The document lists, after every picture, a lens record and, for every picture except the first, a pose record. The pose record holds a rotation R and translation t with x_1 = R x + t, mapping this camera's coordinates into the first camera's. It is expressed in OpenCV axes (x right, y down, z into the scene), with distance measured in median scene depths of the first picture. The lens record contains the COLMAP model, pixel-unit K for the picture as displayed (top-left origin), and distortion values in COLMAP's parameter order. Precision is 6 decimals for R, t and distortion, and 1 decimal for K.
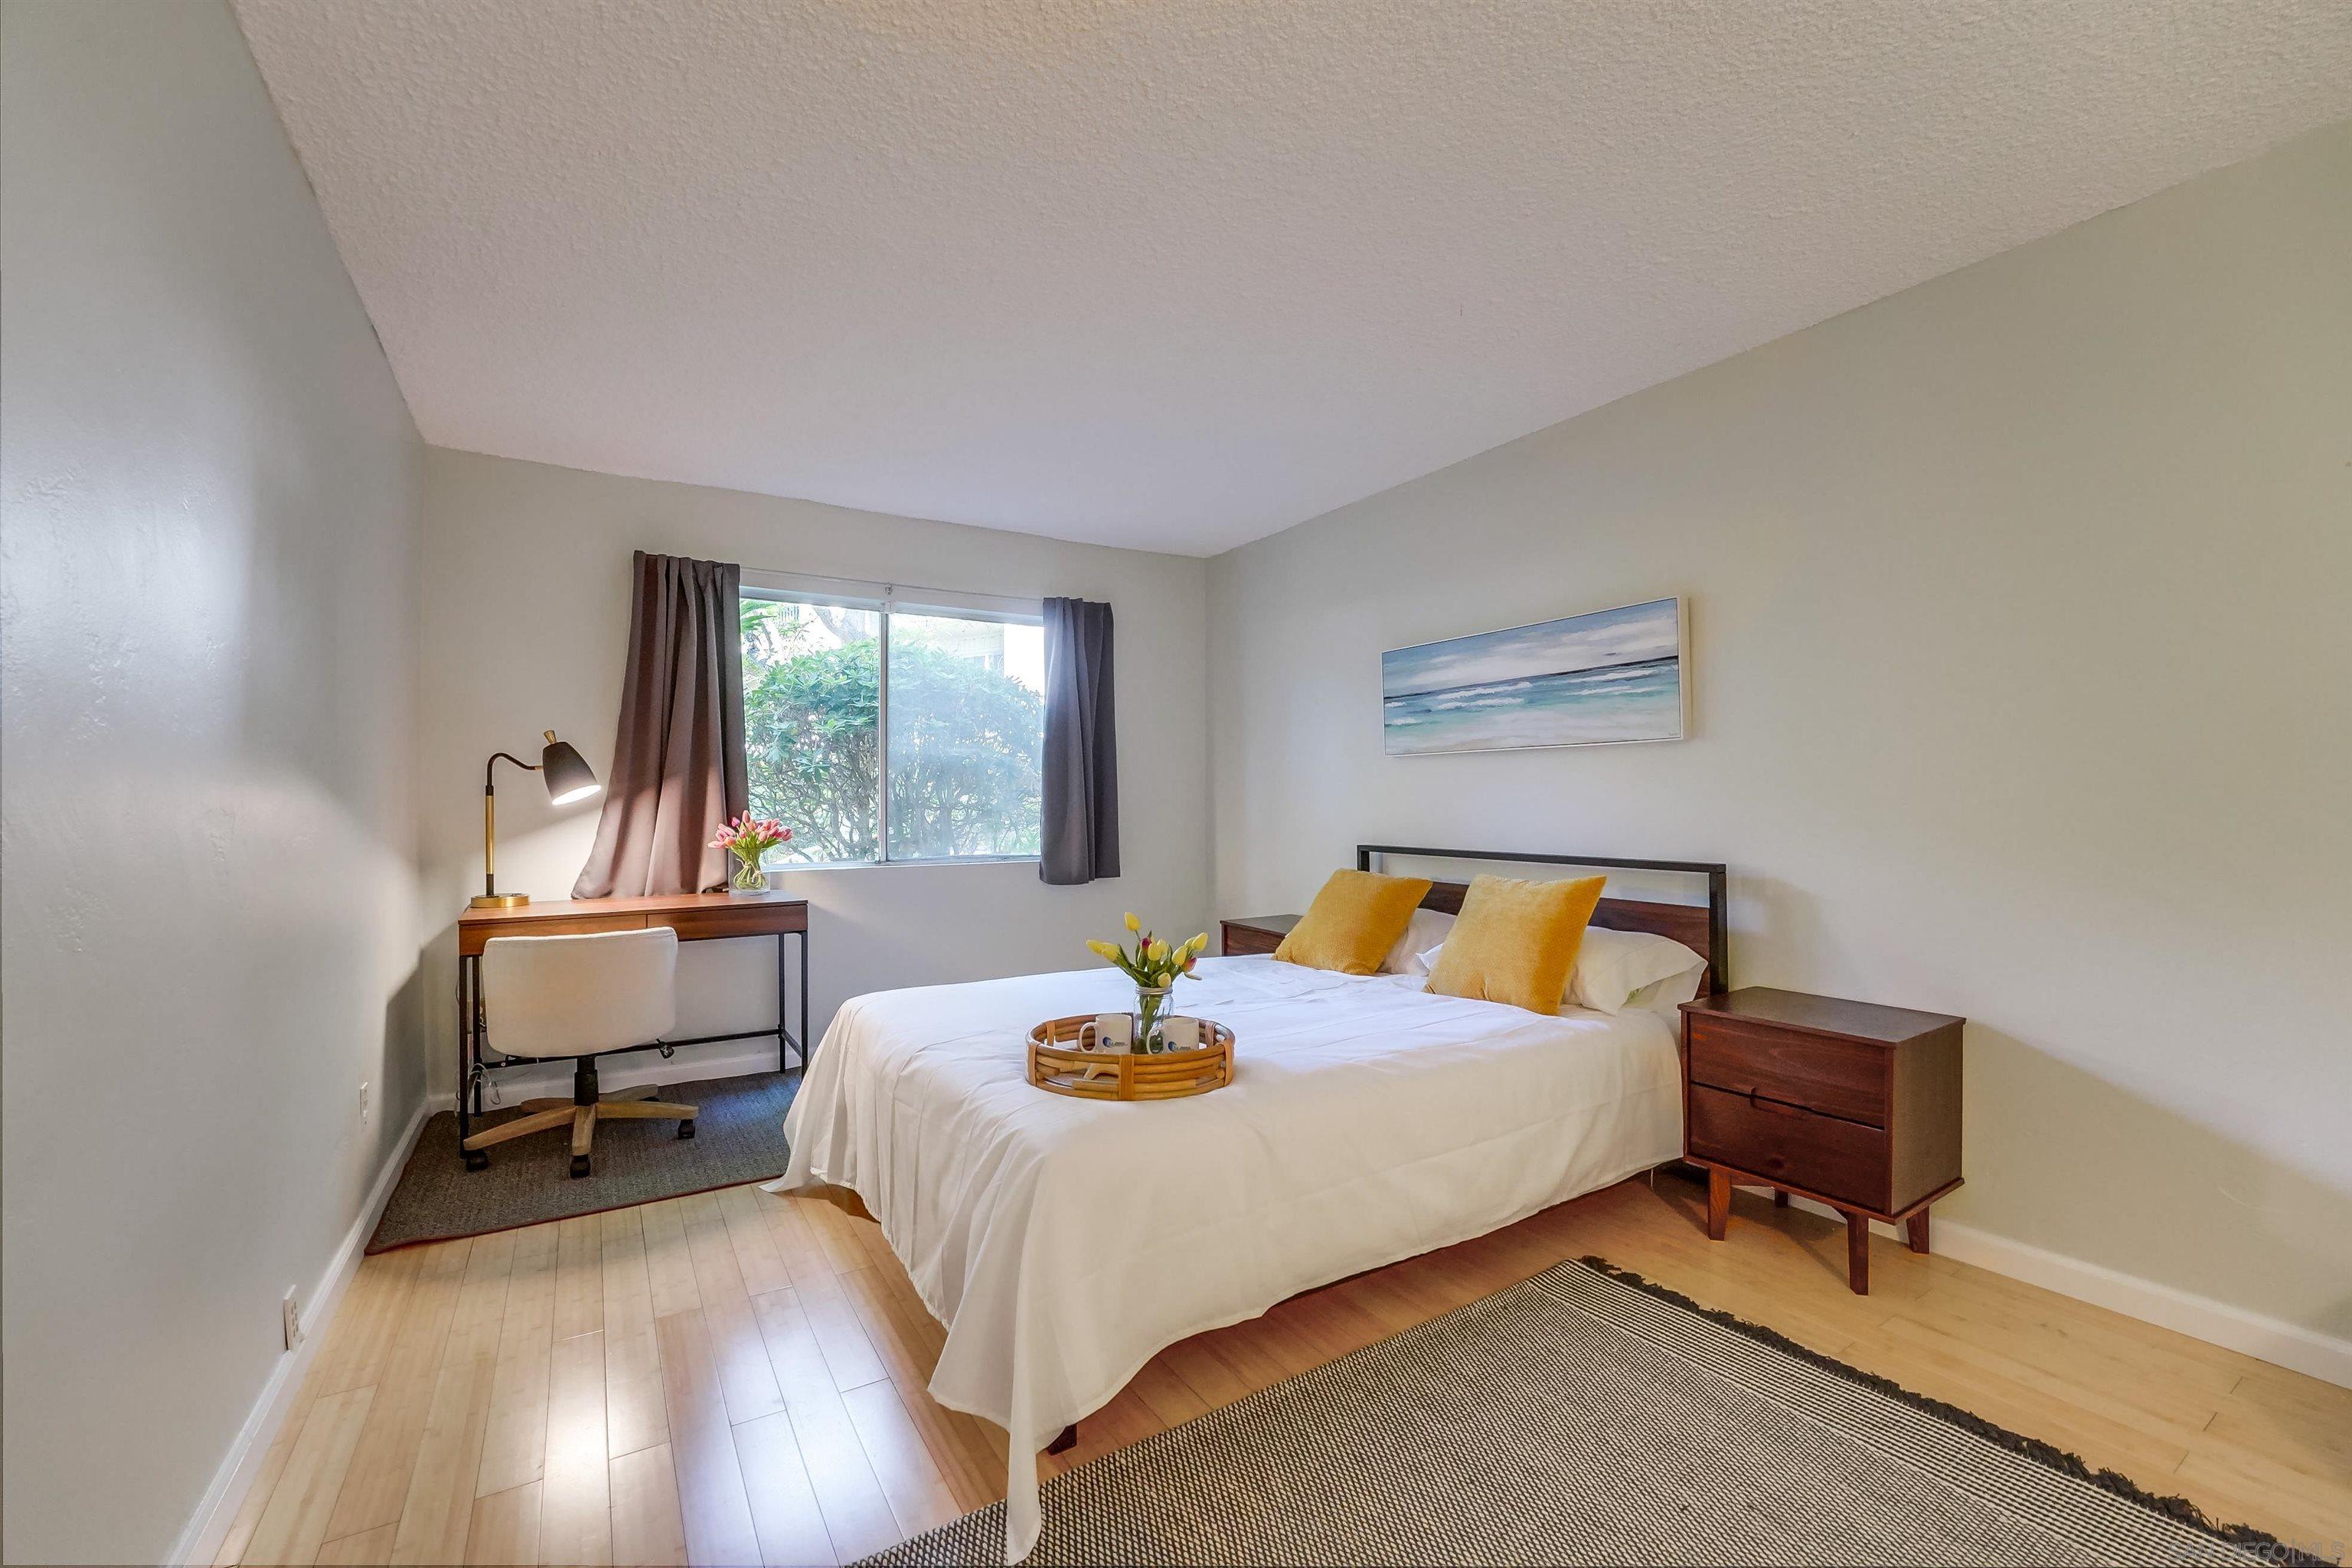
lens RADIAL K [[978.9, 0, 1175.7], [0, 978.9, 789.6], [0, 0, 1]] dist [-0.022062, 0.002139]
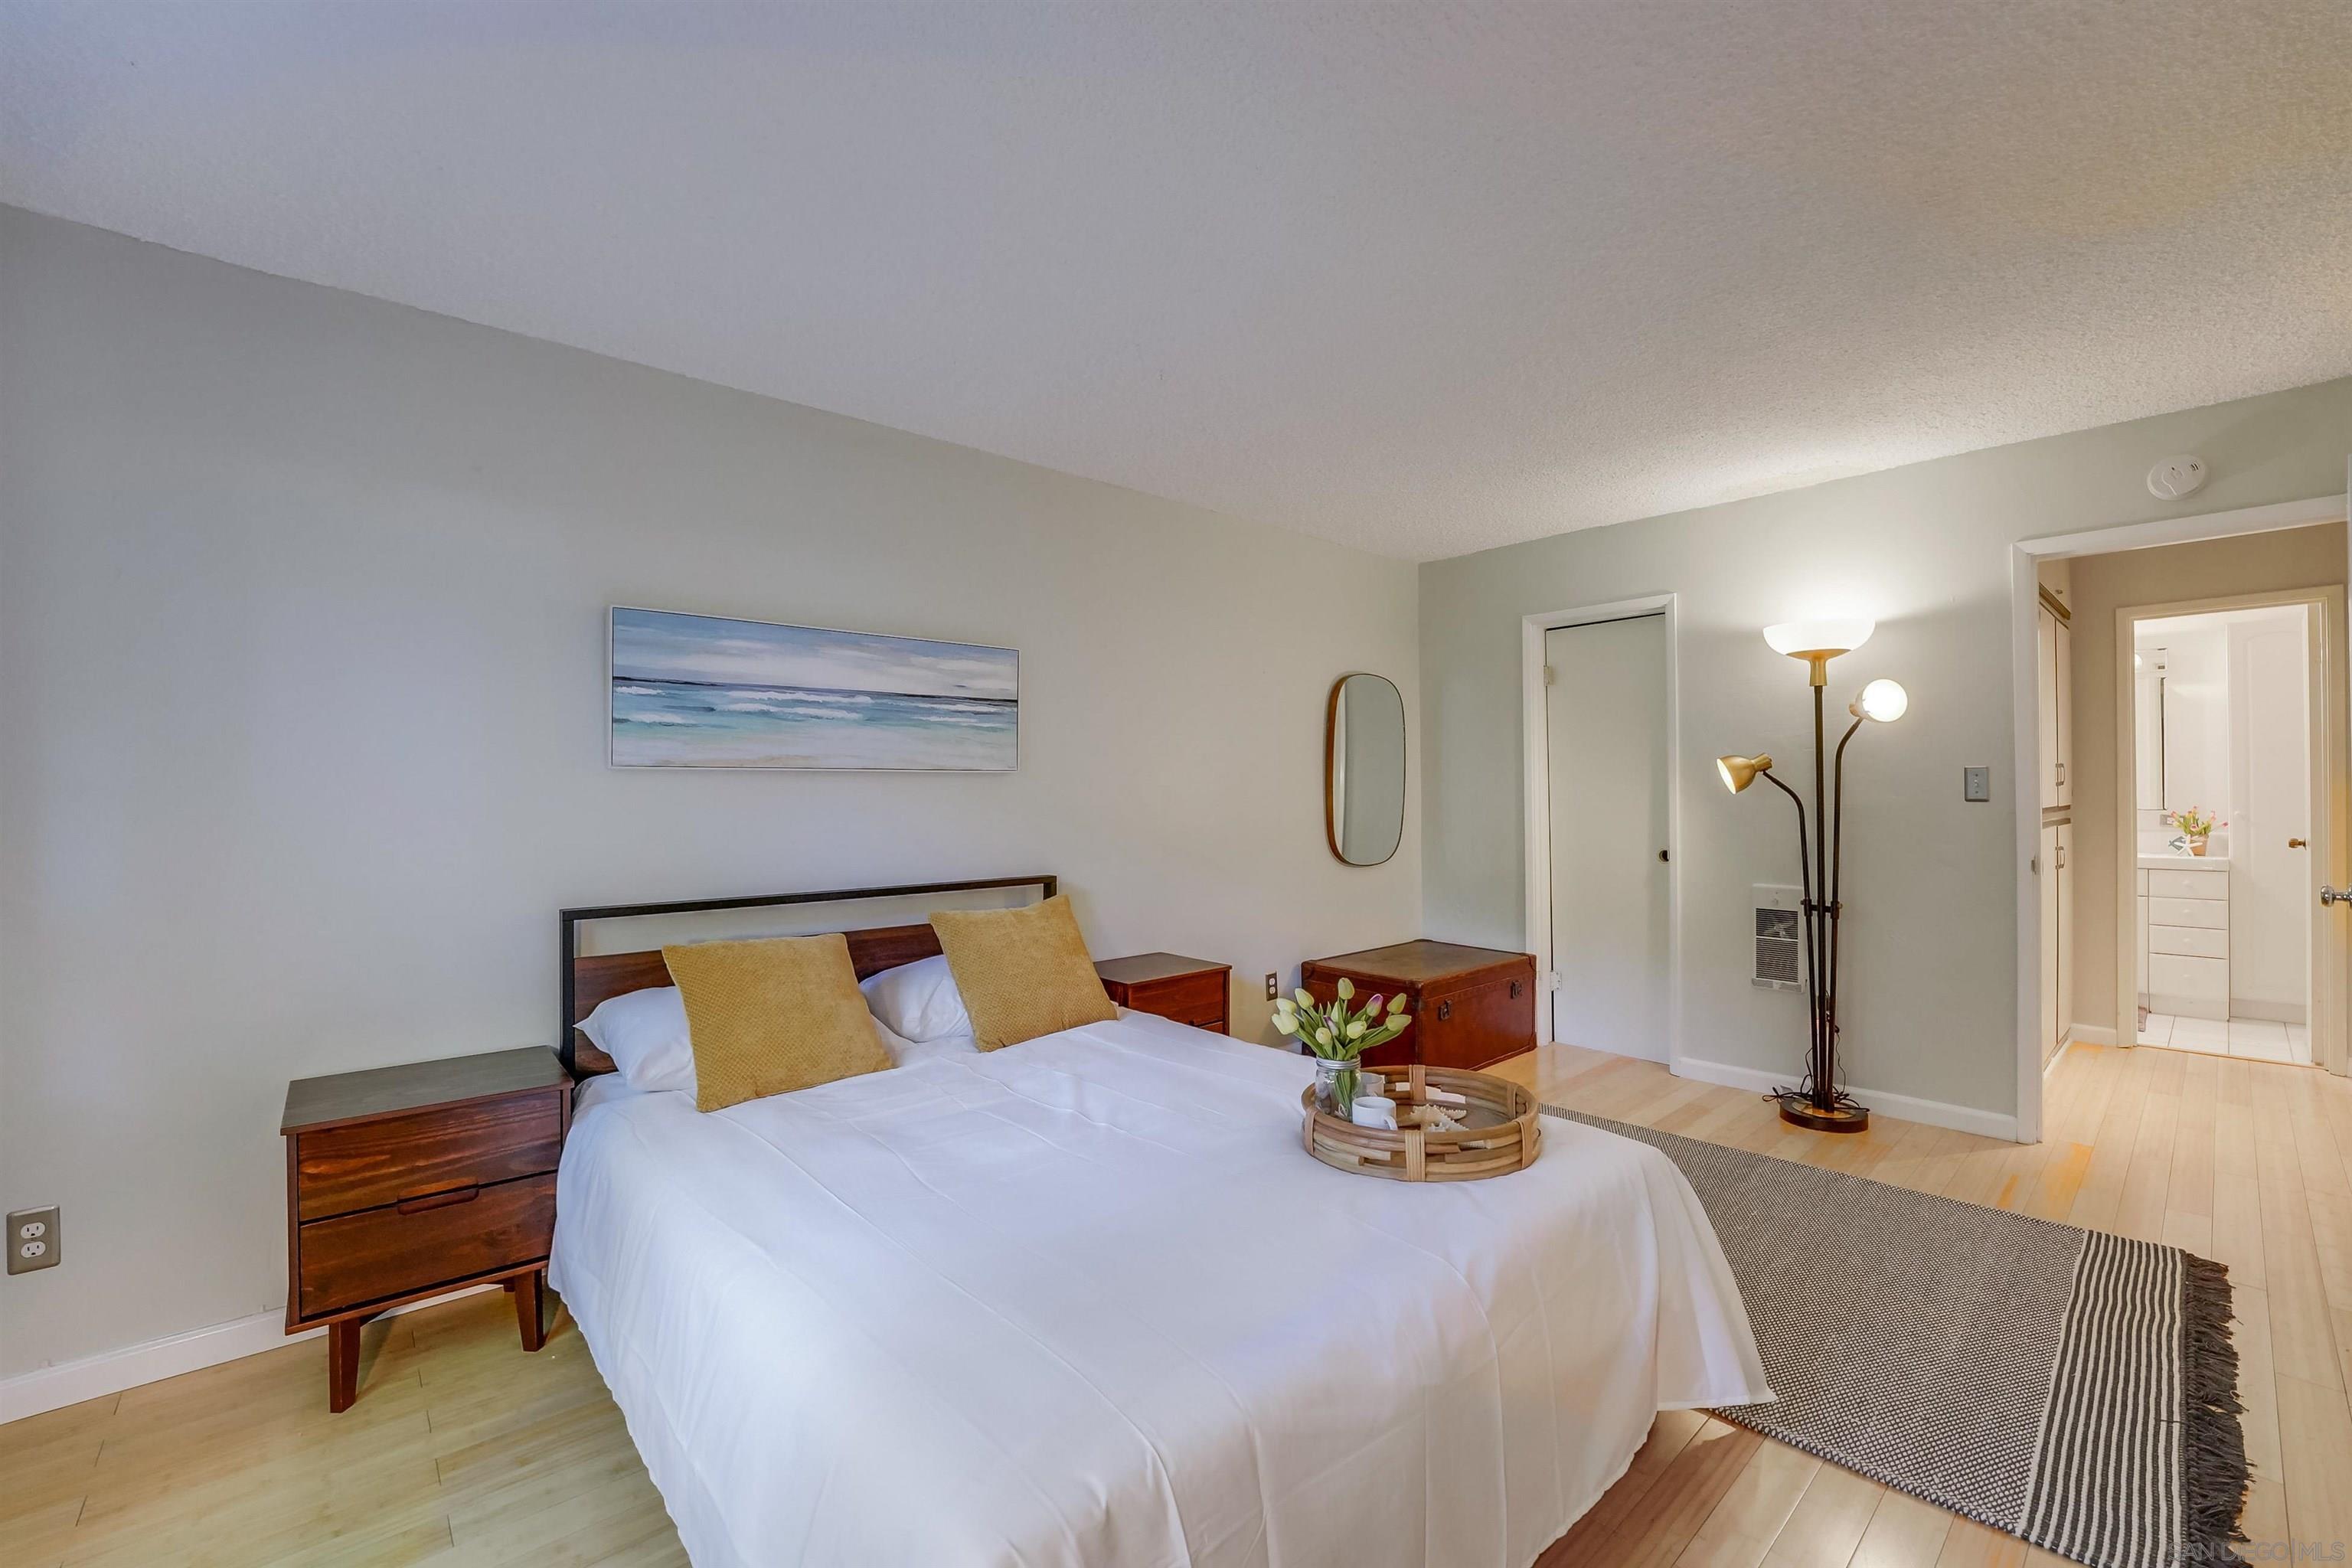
lens RADIAL K [[978.9, 0, 1173.6], [0, 978.9, 790.8], [0, 0, 1]] dist [-0.022062, 0.002139]
pose [[-0.191557, 0.007365, 0.981454, -0.607142], [-0.003895, 0.999958, -0.008265, -0.018528], [-0.981474, -0.005406, -0.191520, 0.946777]]
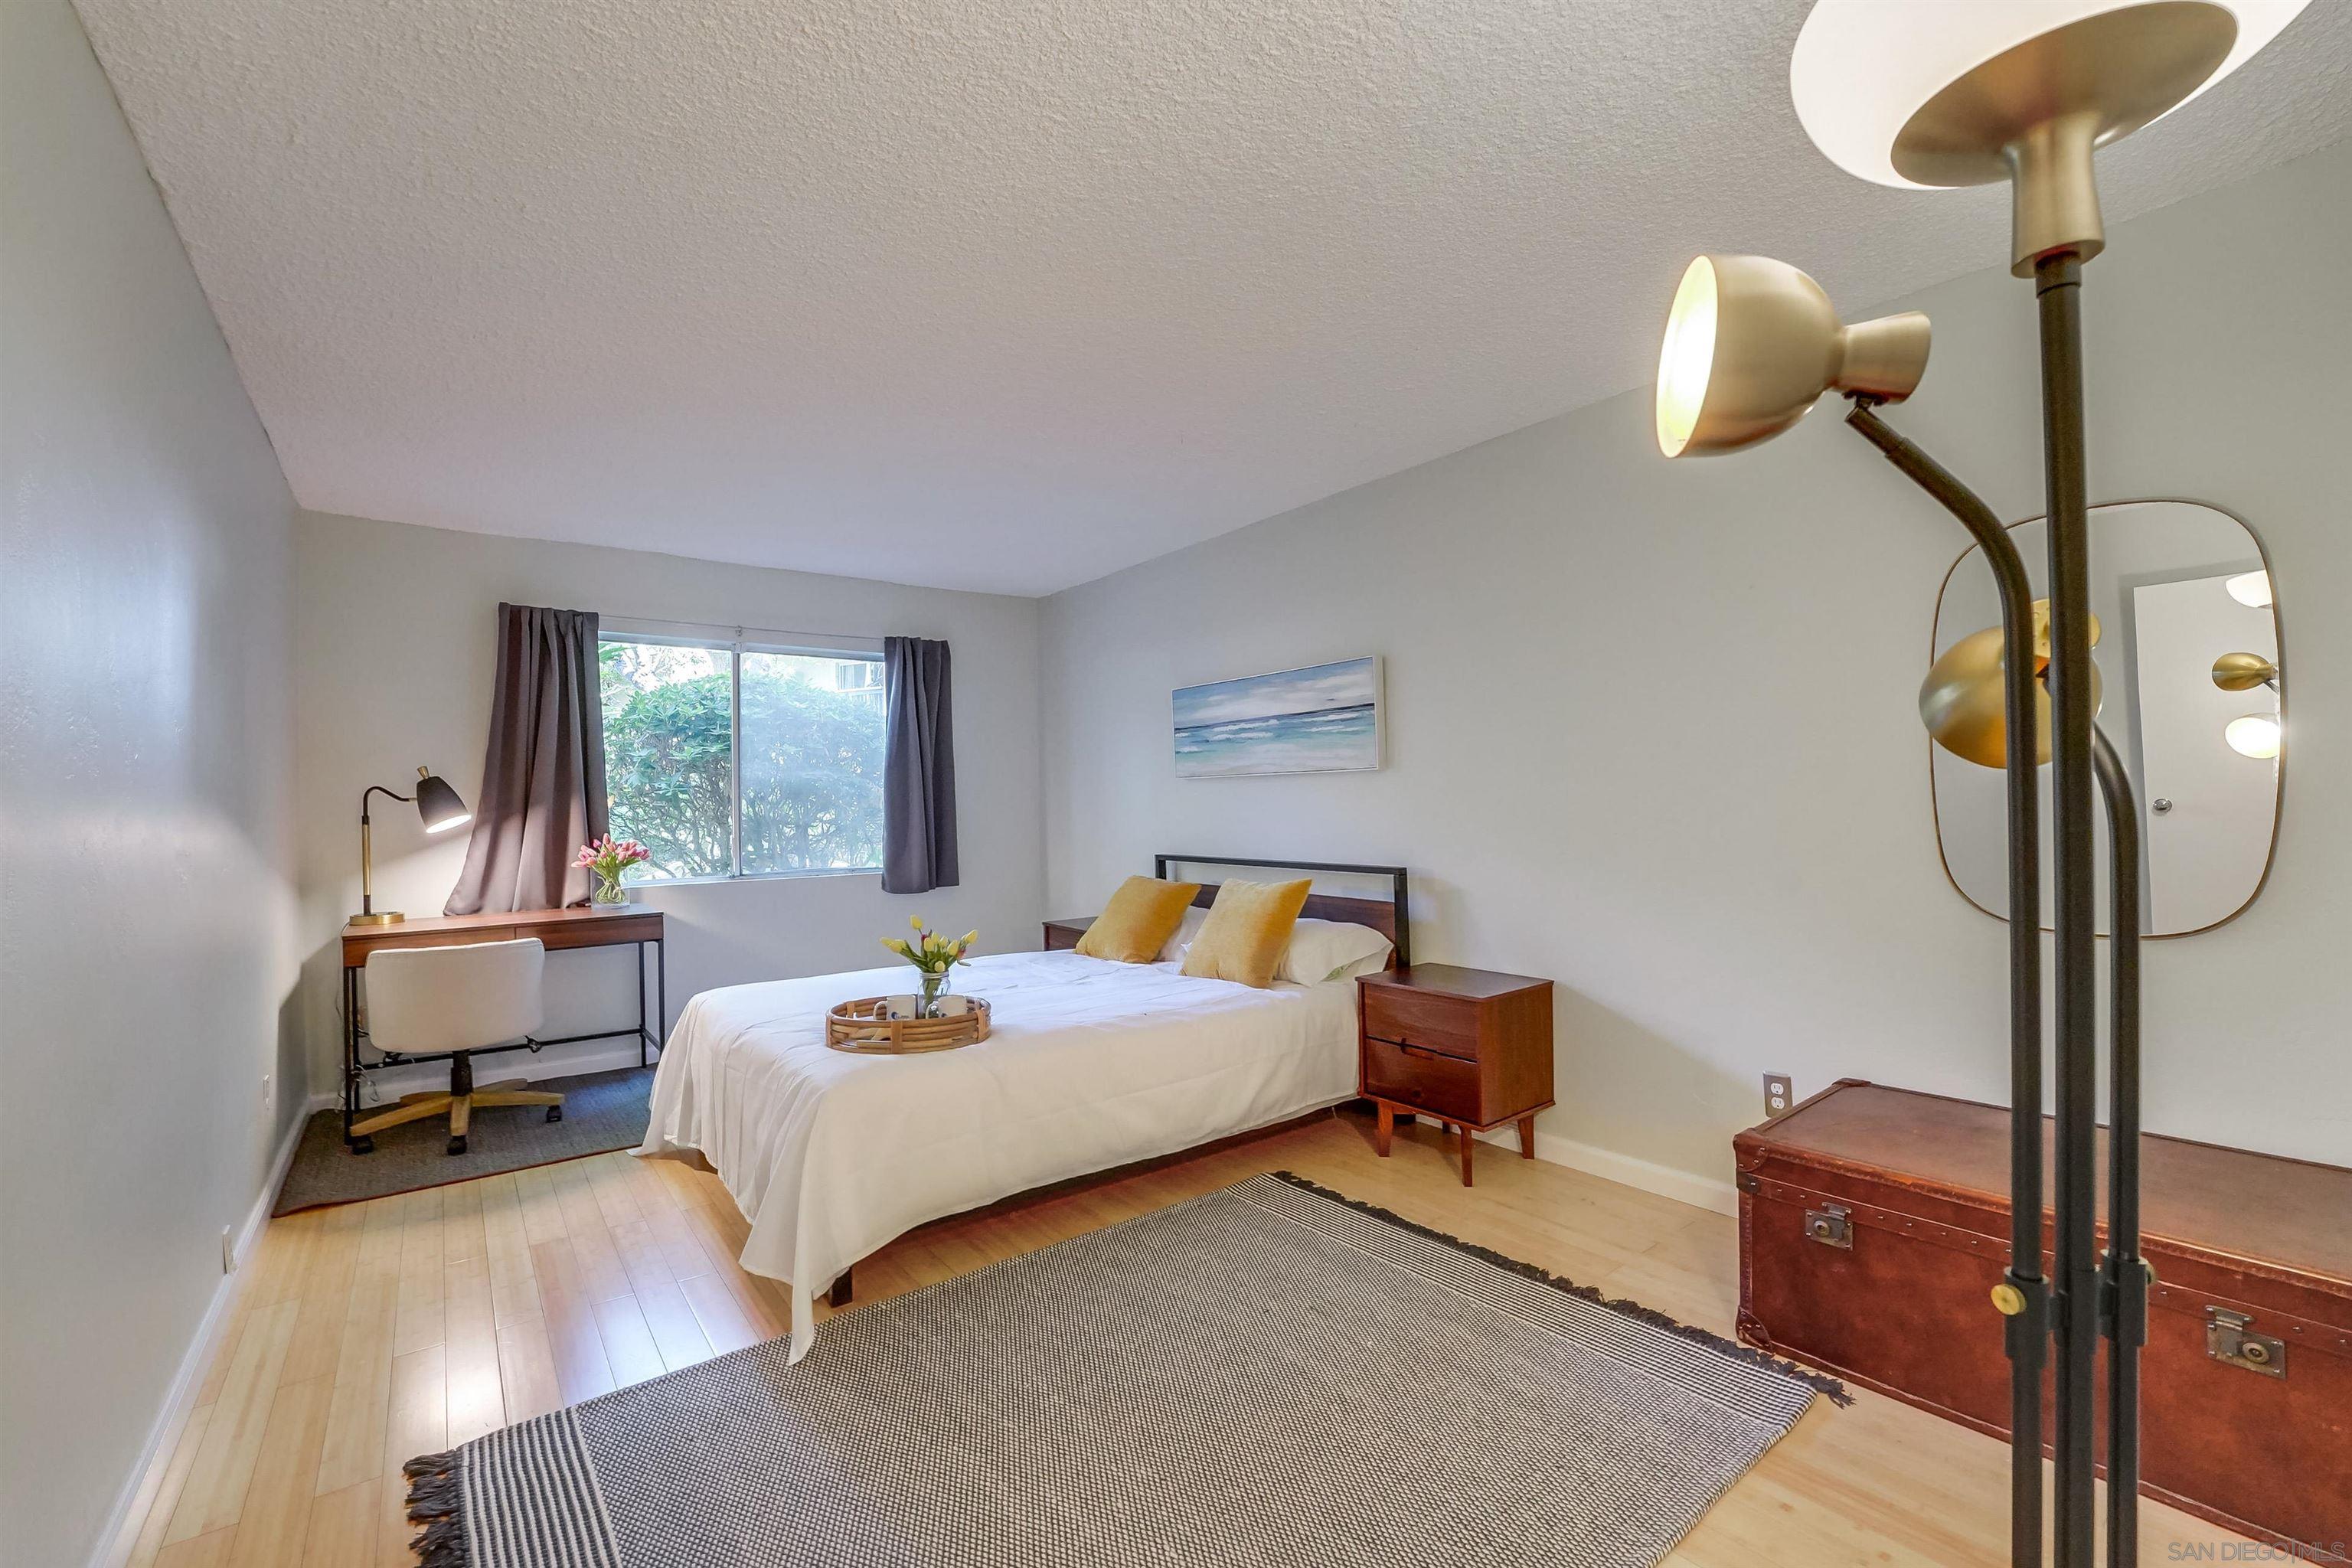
lens RADIAL K [[978.9, 0, 1164.6], [0, 978.9, 790.9], [0, 0, 1]] dist [-0.022062, 0.002139]
pose [[0.995084, -0.011079, 0.098415, 0.107501], [0.011265, 0.999936, -0.001342, -0.022526], [-0.098393, 0.002444, 0.995145, -0.214172]]
